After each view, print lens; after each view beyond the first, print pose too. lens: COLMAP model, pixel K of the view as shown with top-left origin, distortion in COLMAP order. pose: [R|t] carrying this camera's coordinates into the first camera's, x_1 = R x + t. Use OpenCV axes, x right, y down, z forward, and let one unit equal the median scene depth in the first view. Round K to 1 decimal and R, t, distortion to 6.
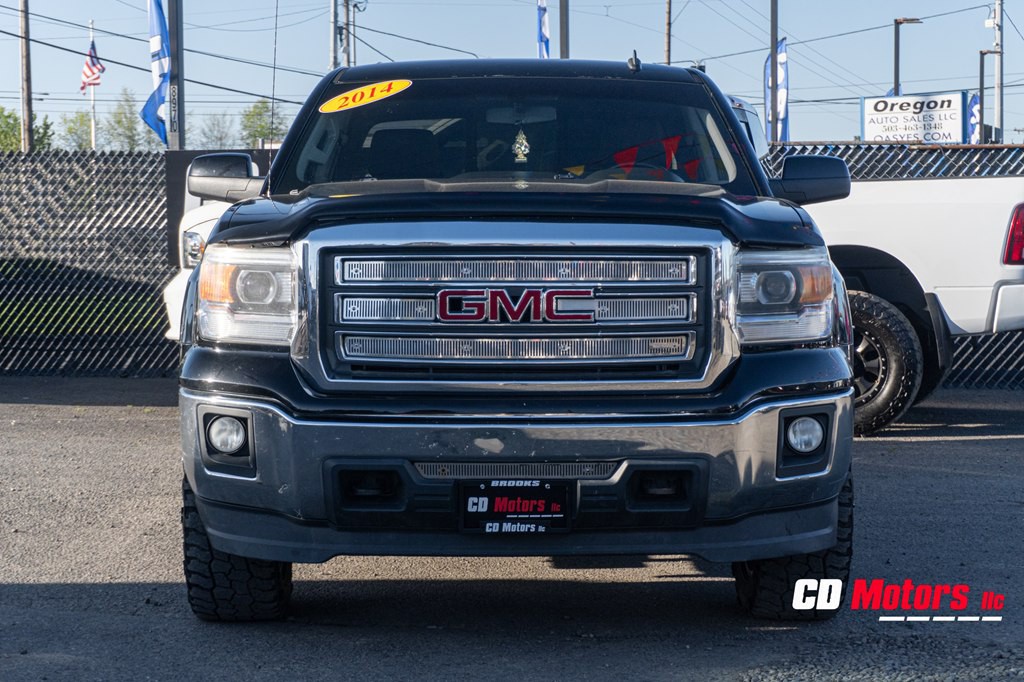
lens RADIAL K [[2189.0, 0, 507.0], [0, 2189.0, 348.8], [0, 0, 1]] dist [-0.019764, 0.000000]
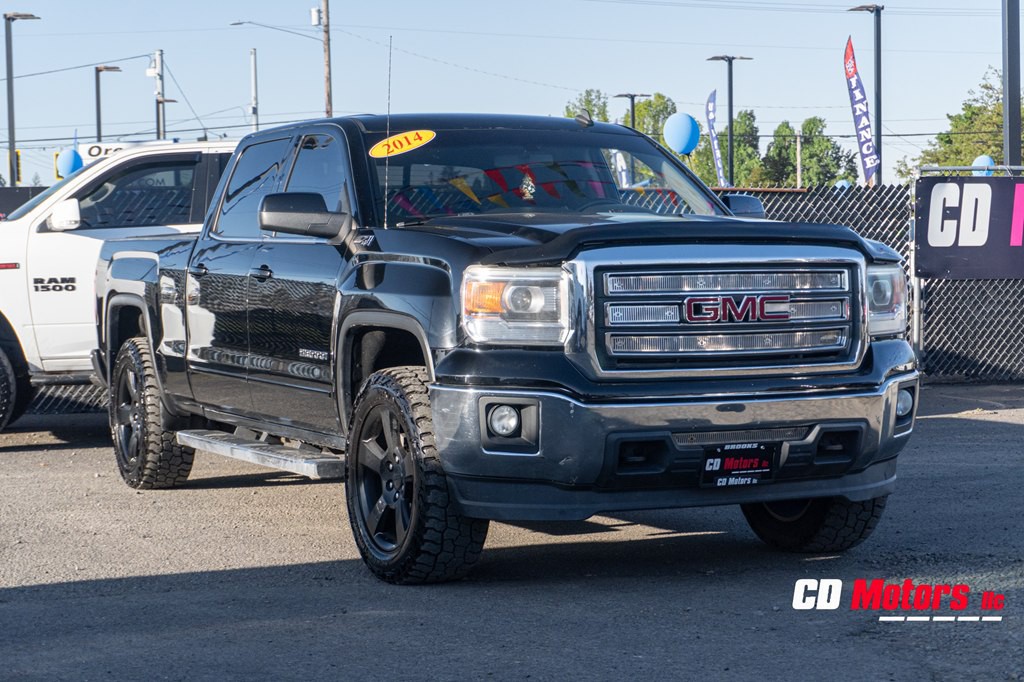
lens RADIAL K [[2189.0, 0, 514.3], [0, 2189.0, 342.1], [0, 0, 1]] dist [-0.019764, 0.000000]
pose [[0.910771, -0.026091, 0.412086, -0.635563], [0.035728, 0.999238, -0.015697, 0.015160], [-0.411362, 0.029020, 0.911010, -0.120345]]
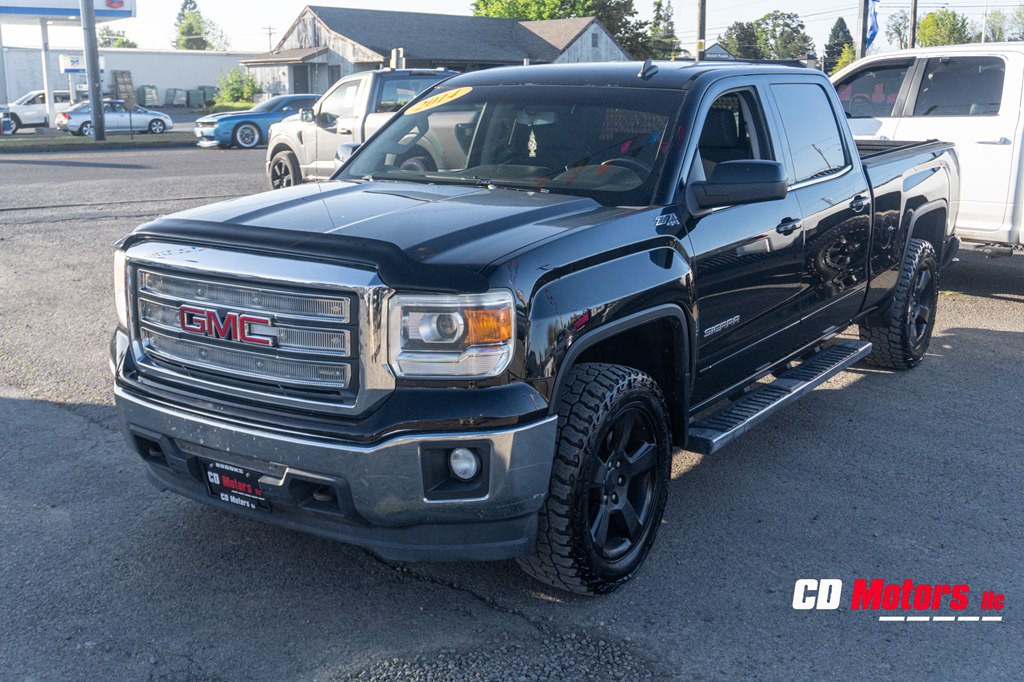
lens RADIAL K [[1192.4, 0, 478.1], [0, 1192.4, 407.7], [0, 0, 1]] dist [-0.012209, 0.000000]
pose [[0.817426, 0.152062, -0.555600, 0.475089], [-0.029256, 0.974242, 0.223598, -0.122807], [0.575290, -0.166521, 0.800820, 0.539056]]
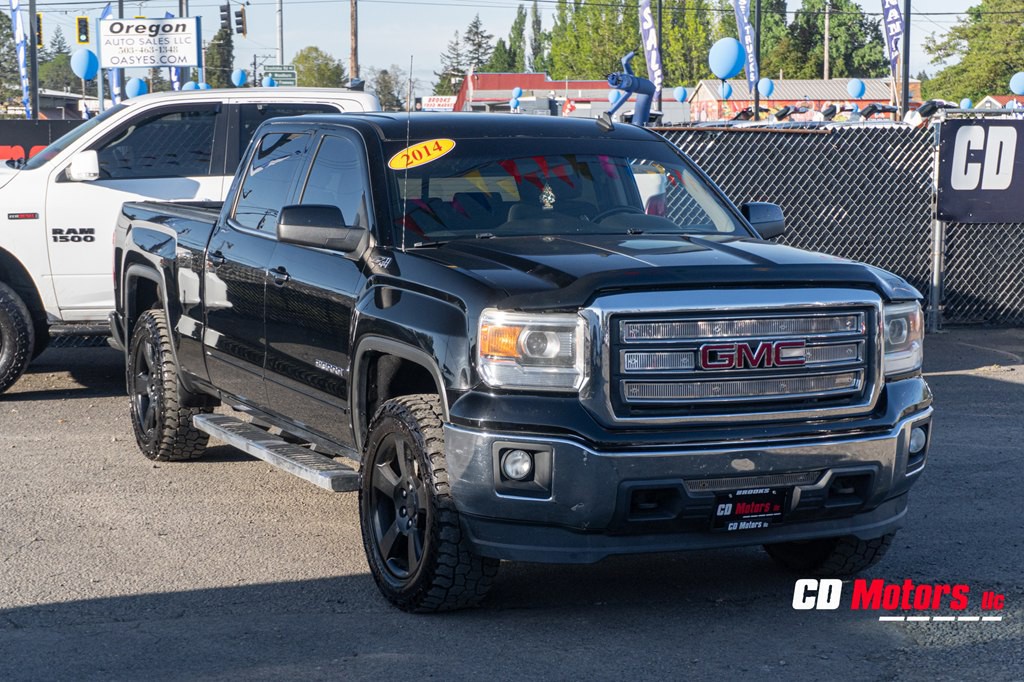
lens RADIAL K [[2189.0, 0, 523.3], [0, 2189.0, 357.8], [0, 0, 1]] dist [-0.019764, 0.000000]
pose [[0.913528, -0.036831, 0.405105, -0.629879], [0.015878, 0.998362, 0.054964, -0.089324], [-0.406466, -0.043779, 0.912616, -0.121685]]
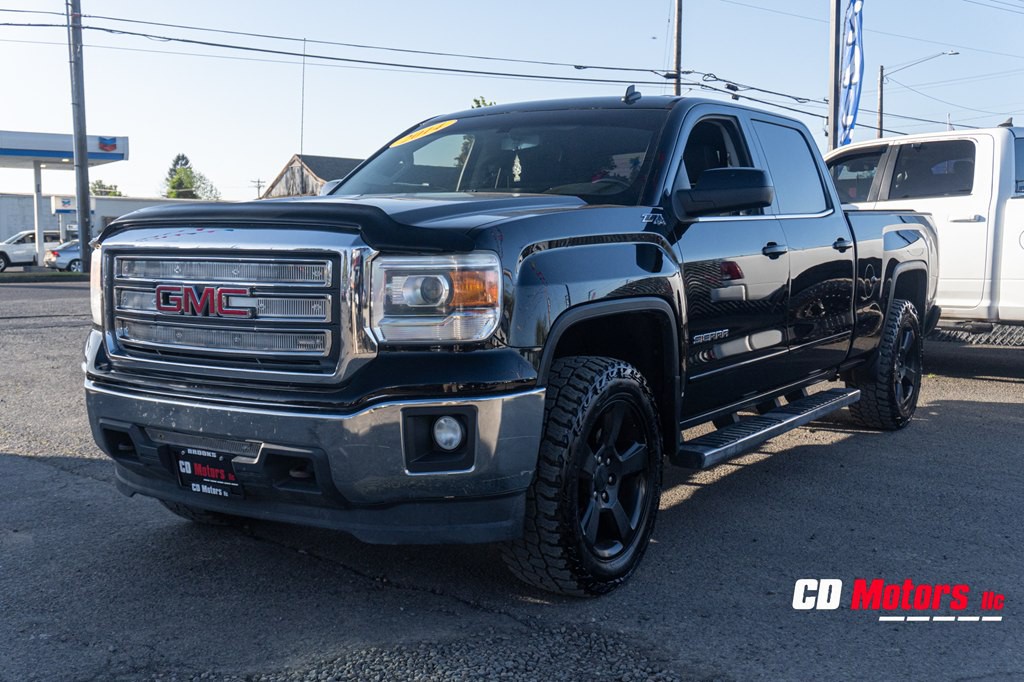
lens RADIAL K [[1192.4, 0, 488.7], [0, 1192.4, 392.5], [0, 0, 1]] dist [-0.012209, 0.000000]
pose [[0.830306, 0.076273, -0.552063, 0.471825], [-0.034660, 0.995740, 0.085441, -0.030075], [0.556228, -0.051808, 0.829413, 0.546537]]
